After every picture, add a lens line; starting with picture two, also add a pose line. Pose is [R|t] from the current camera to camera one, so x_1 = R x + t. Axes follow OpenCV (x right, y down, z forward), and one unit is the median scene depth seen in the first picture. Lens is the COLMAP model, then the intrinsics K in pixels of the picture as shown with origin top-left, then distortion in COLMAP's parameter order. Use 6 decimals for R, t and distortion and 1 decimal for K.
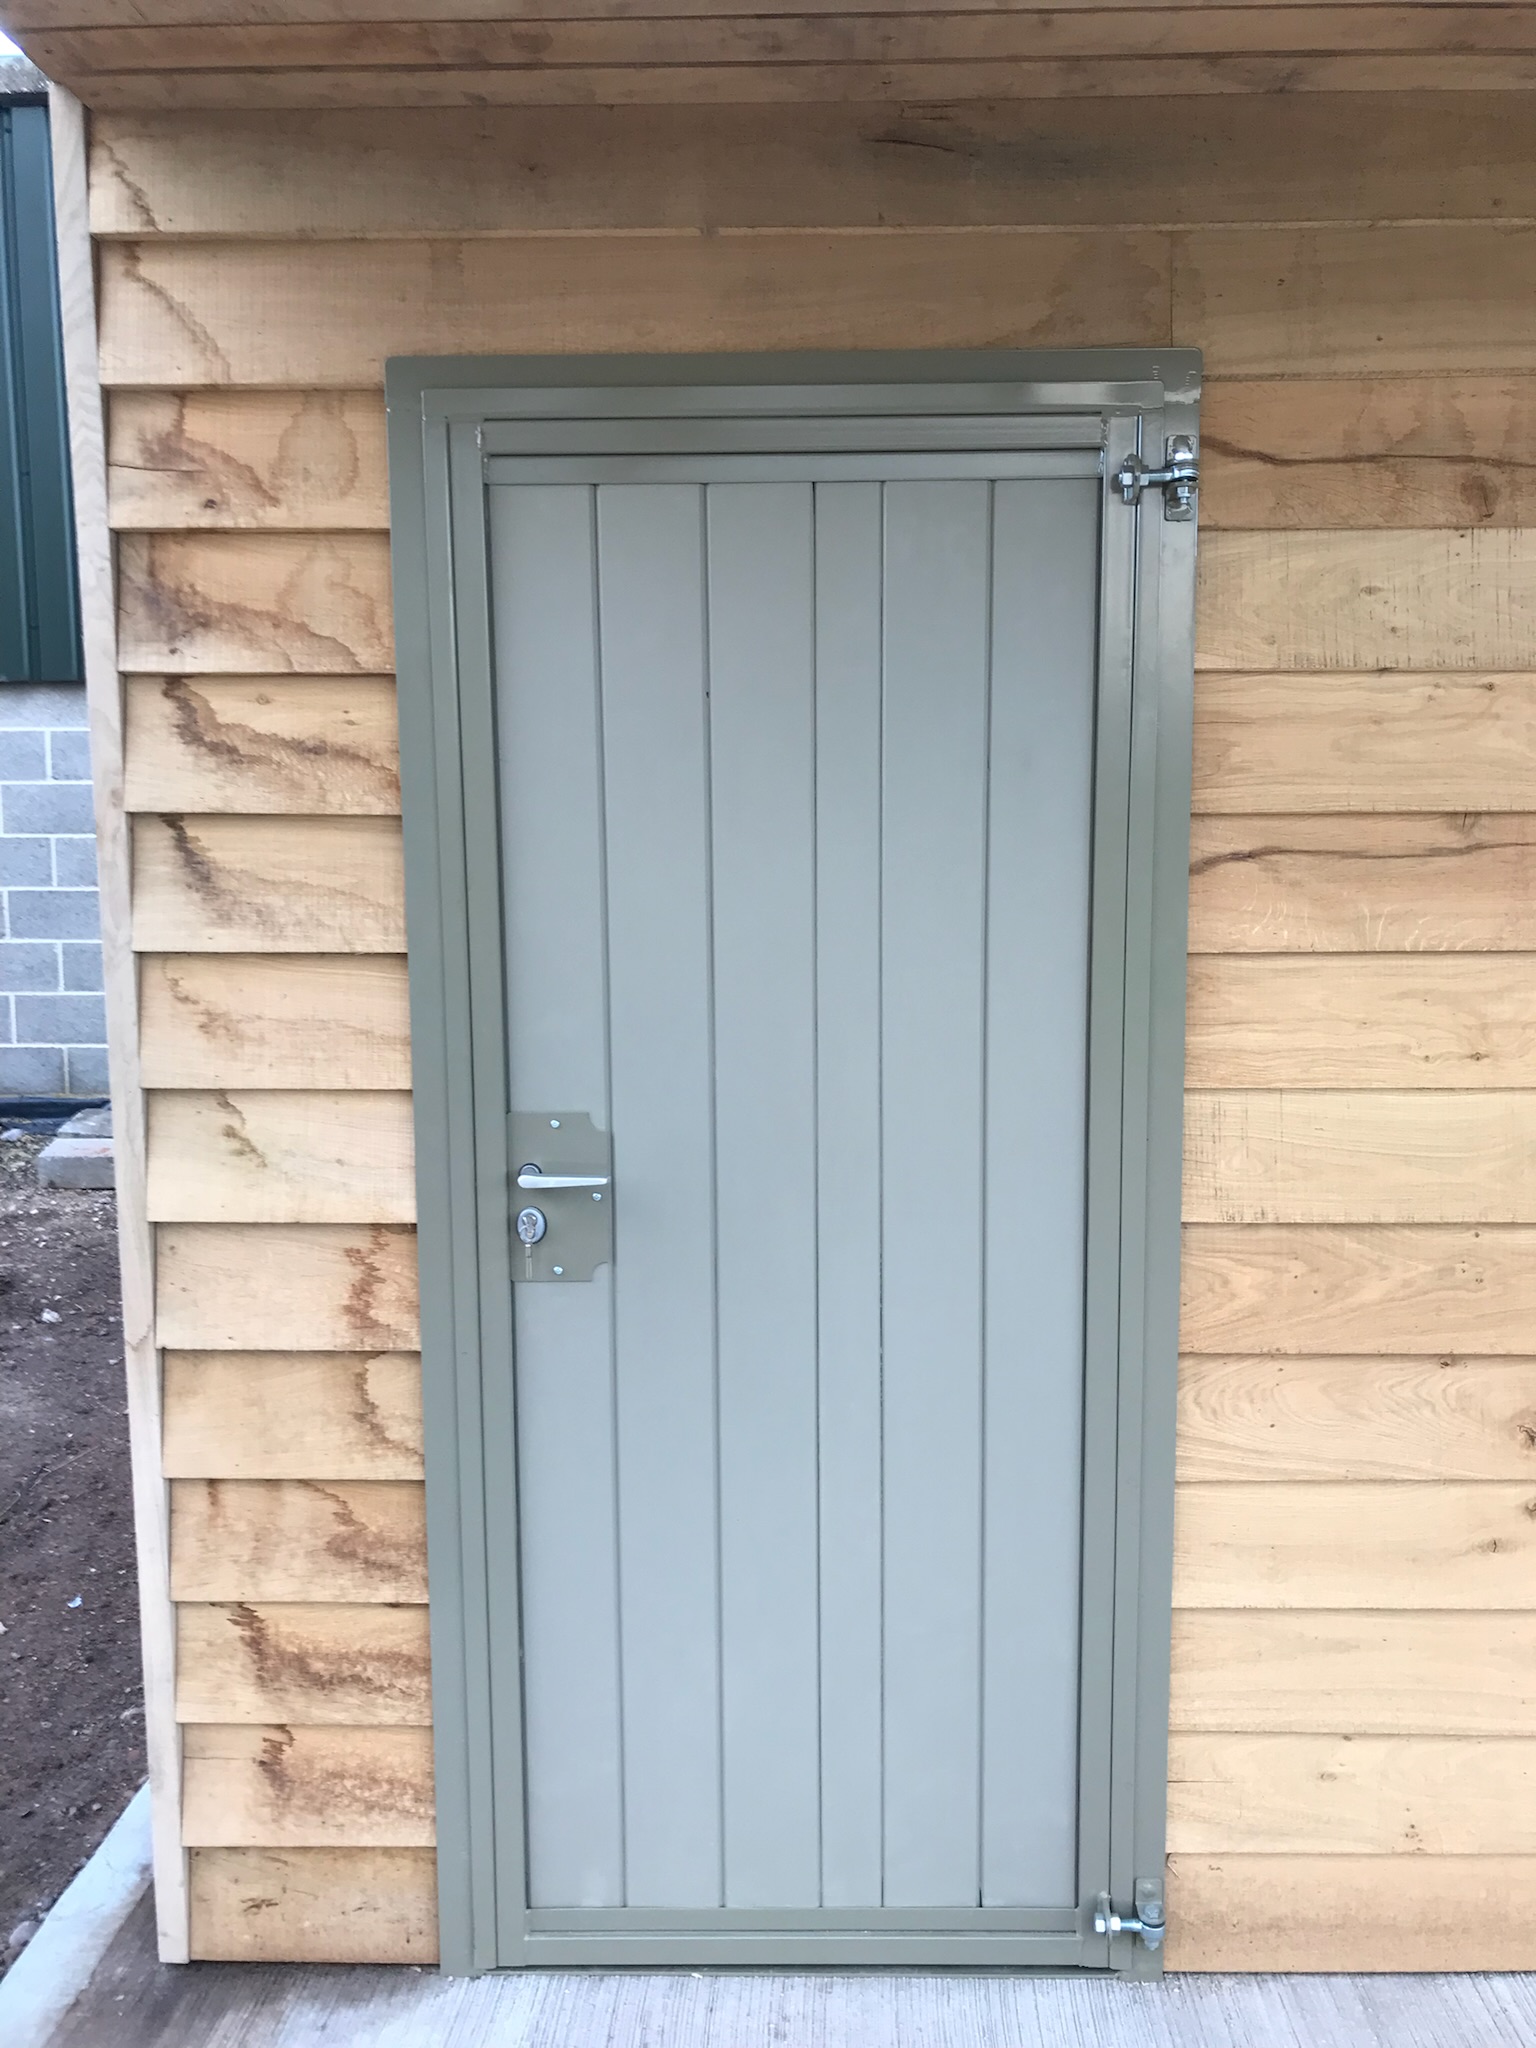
lens RADIAL K [[1663.9, 0, 826.9], [0, 1663.9, 1033.7], [0, 0, 1]] dist [0.032351, -0.036544]
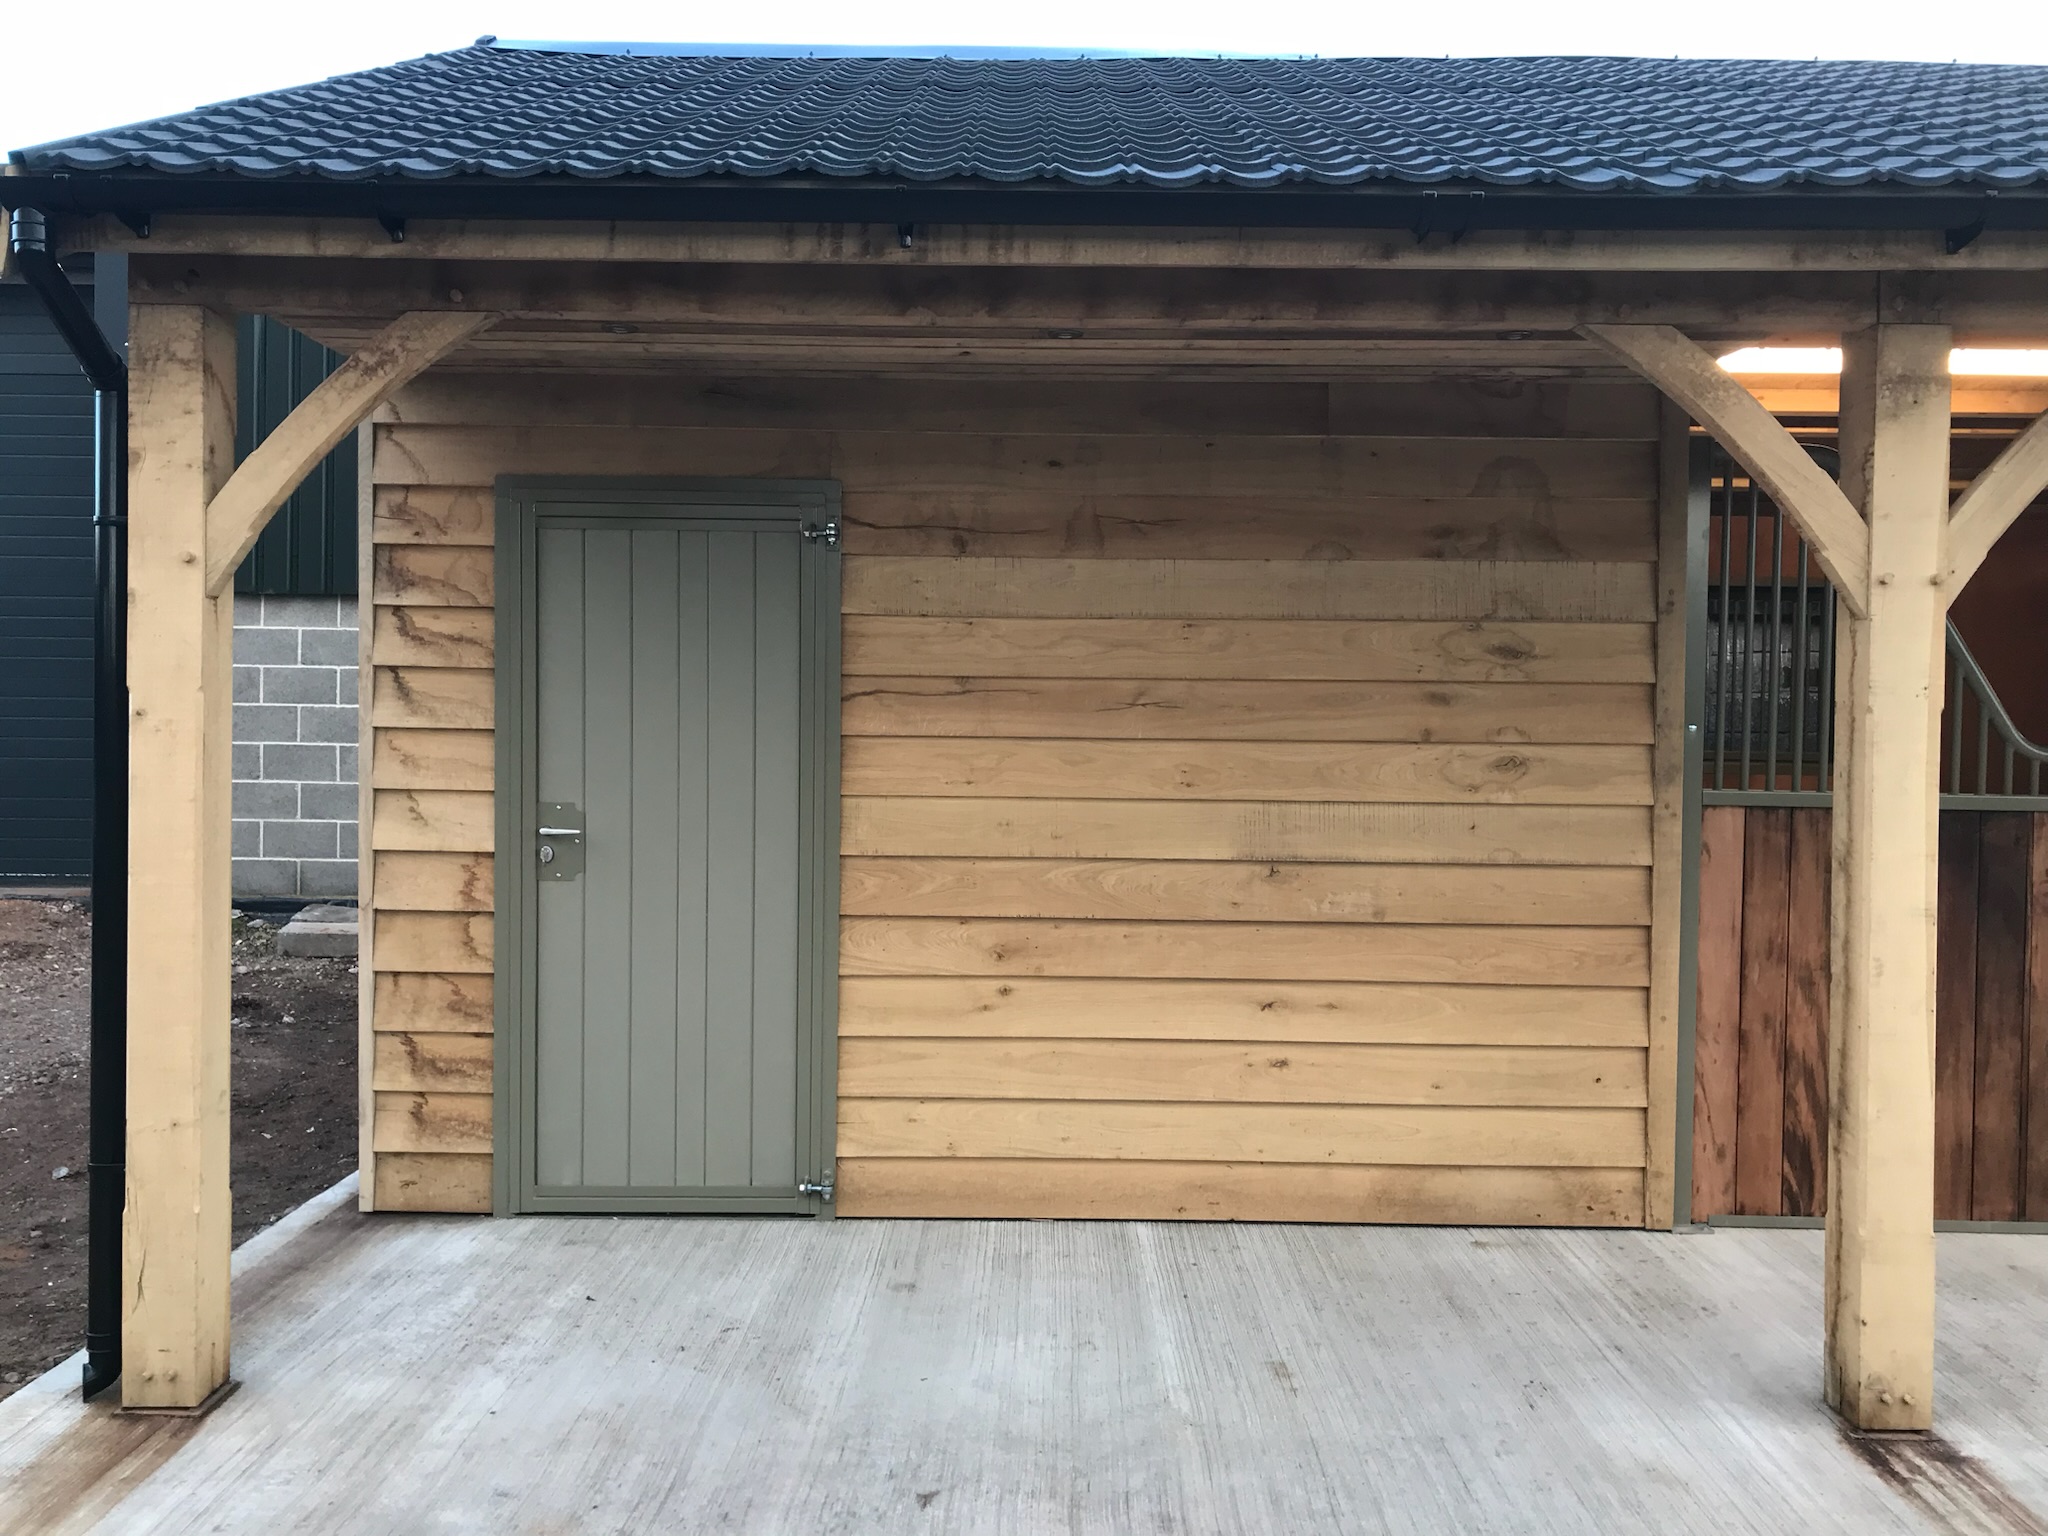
lens RADIAL K [[1663.9, 0, 1072.9], [0, 1663.9, 782.3], [0, 0, 1]] dist [0.032351, -0.036544]
pose [[0.999647, 0.017116, 0.020319, 0.473756], [-0.015099, 0.995310, -0.095556, 0.221842], [-0.021859, 0.095215, 0.995217, -1.228427]]
